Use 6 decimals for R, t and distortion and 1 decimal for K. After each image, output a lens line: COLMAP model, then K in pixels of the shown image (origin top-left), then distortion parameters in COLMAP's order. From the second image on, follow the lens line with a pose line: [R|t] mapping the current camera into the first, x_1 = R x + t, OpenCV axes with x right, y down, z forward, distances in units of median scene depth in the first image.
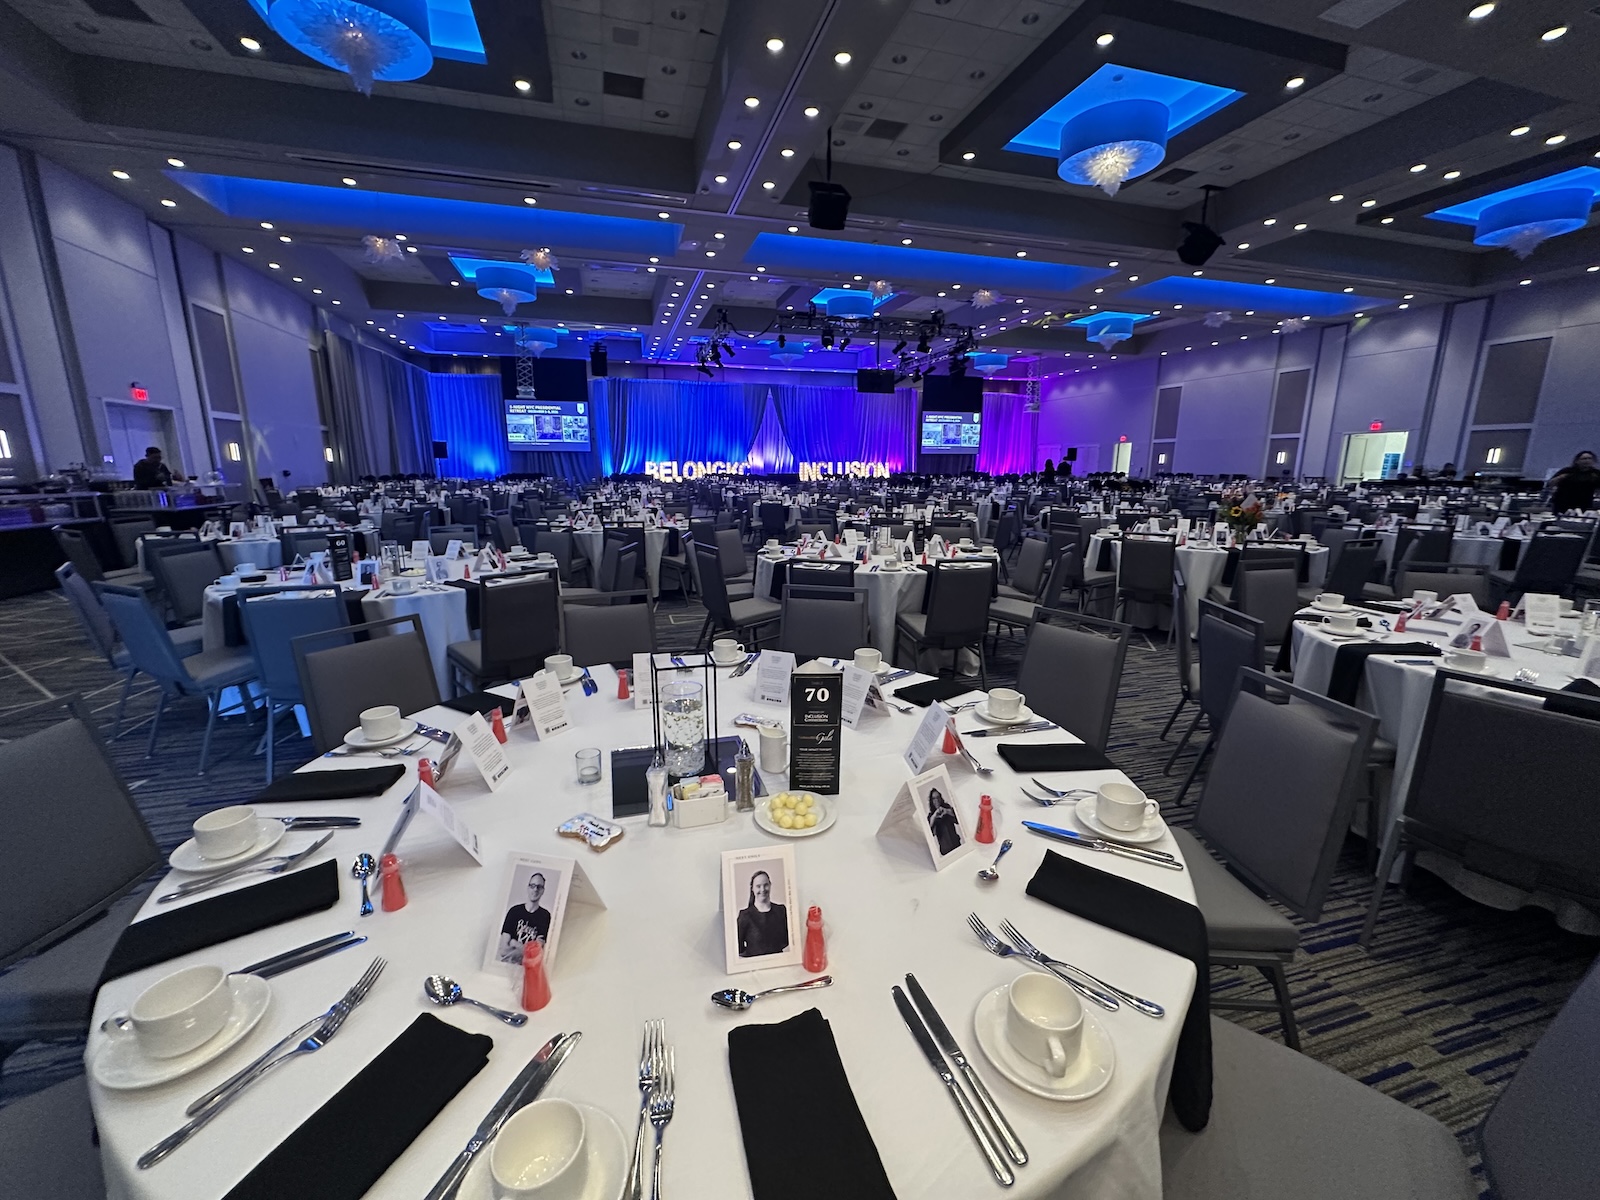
lens RADIAL K [[641.5, 0, 803.3], [0, 641.5, 600.6], [0, 0, 1]] dist [0.001281, -0.000068]
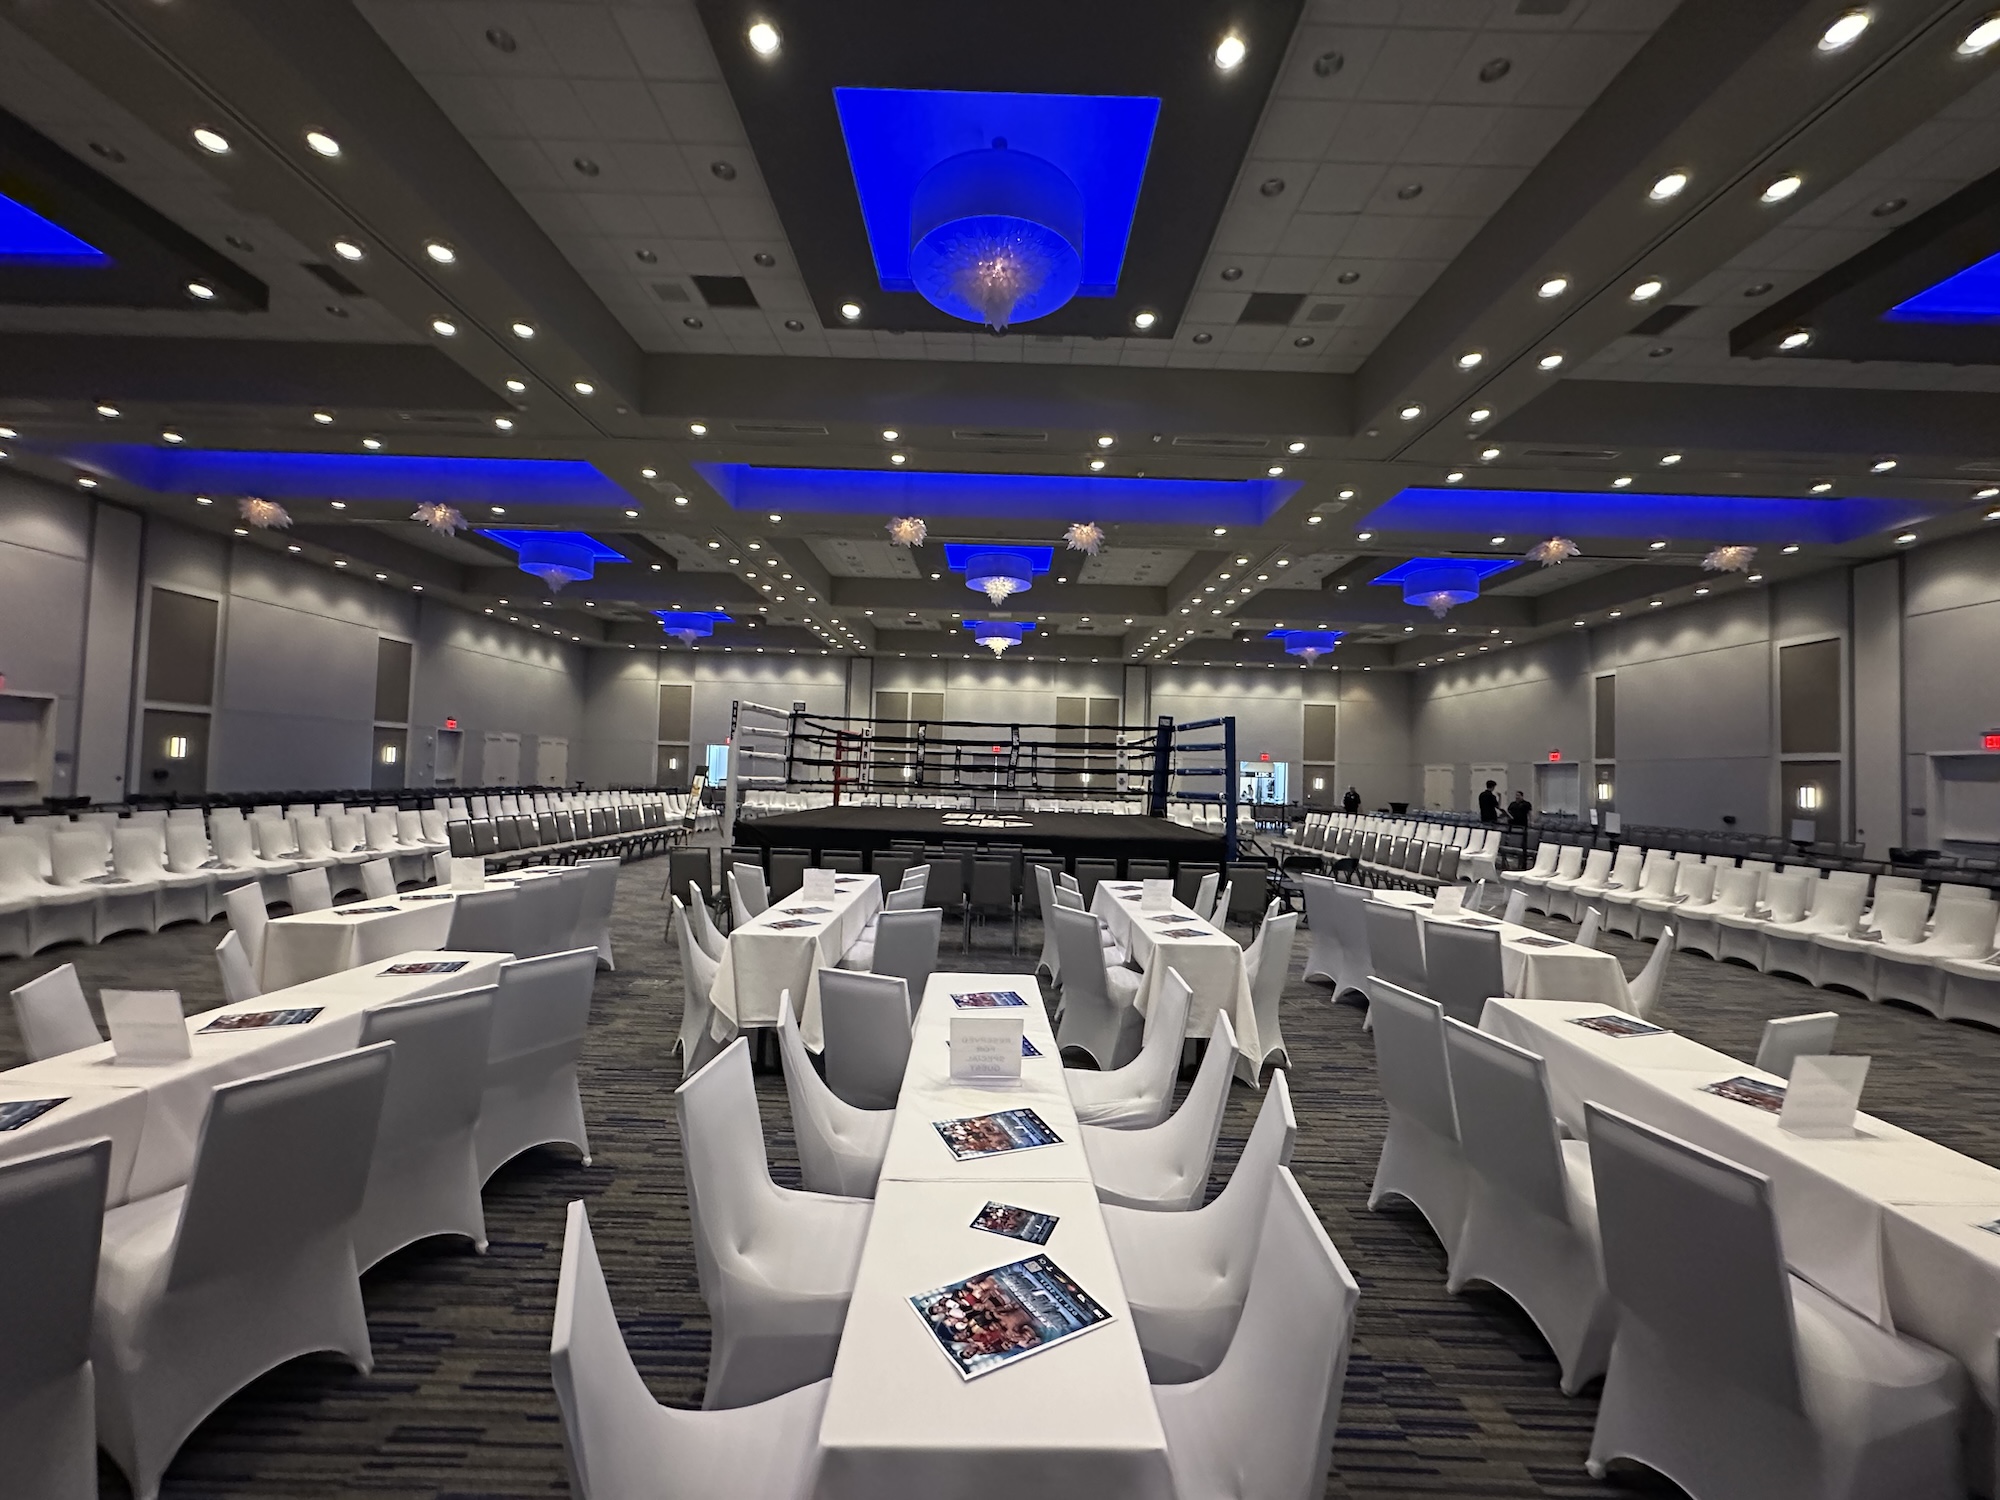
lens RADIAL K [[801.8, 0, 999.3], [0, 801.8, 745.4], [0, 0, 1]] dist [0.001281, -0.000068]
pose [[0.957387, 0.016869, -0.288315, 0.660955], [-0.088523, 0.967382, -0.237352, -0.109194], [0.274907, 0.252760, 0.927652, 0.432640]]
